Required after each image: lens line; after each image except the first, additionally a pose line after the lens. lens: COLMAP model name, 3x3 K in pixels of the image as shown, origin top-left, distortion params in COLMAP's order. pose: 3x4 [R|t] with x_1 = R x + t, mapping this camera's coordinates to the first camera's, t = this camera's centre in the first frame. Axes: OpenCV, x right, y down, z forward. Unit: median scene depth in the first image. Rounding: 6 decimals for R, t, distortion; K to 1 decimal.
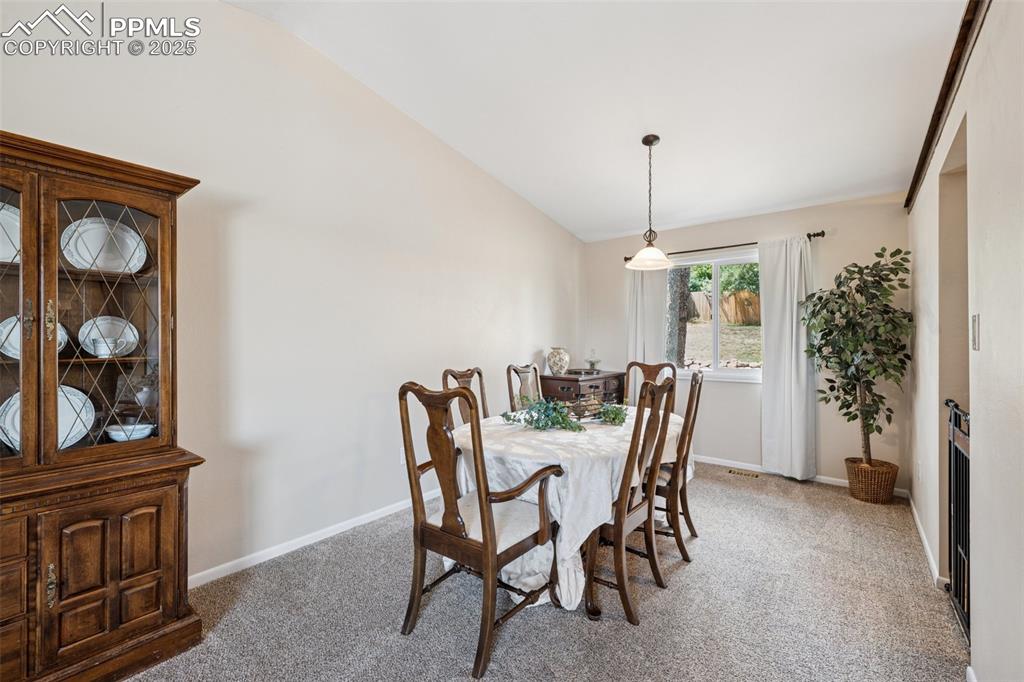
lens RADIAL K [[420.9, 0, 514.7], [0, 420.9, 336.5], [0, 0, 1]] dist [-0.004744, 0.000164]
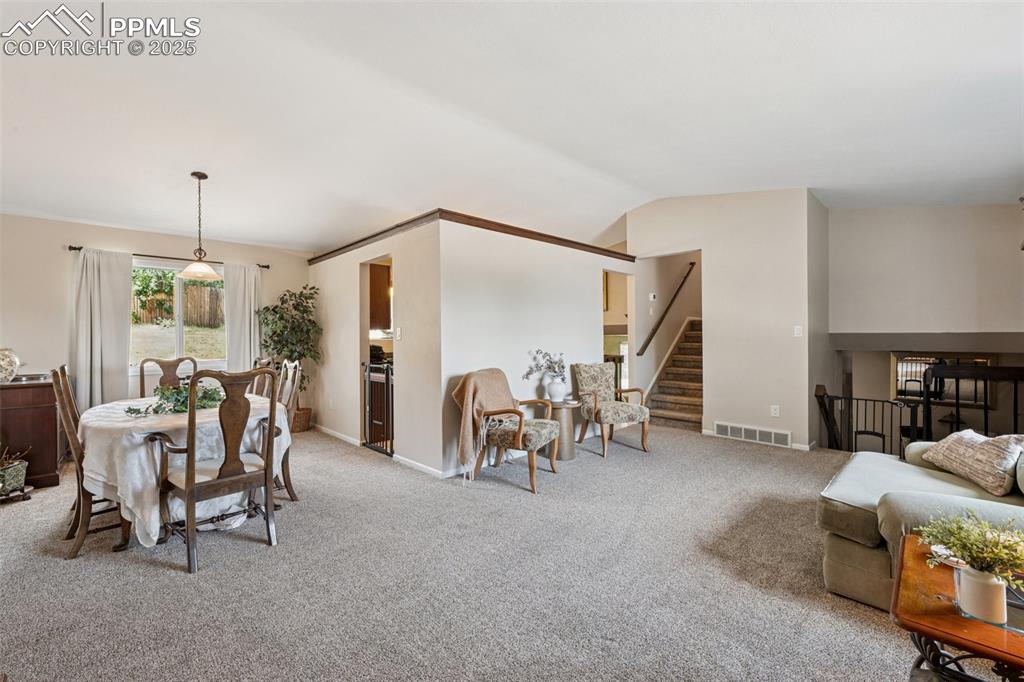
lens RADIAL K [[420.9, 0, 514.2], [0, 420.9, 337.6], [0, 0, 1]] dist [-0.004744, 0.000164]
pose [[0.107513, -0.004526, 0.994193, -0.760851], [-0.001804, 0.999987, 0.004748, 0.000716], [-0.994202, -0.002304, 0.107503, -0.046425]]
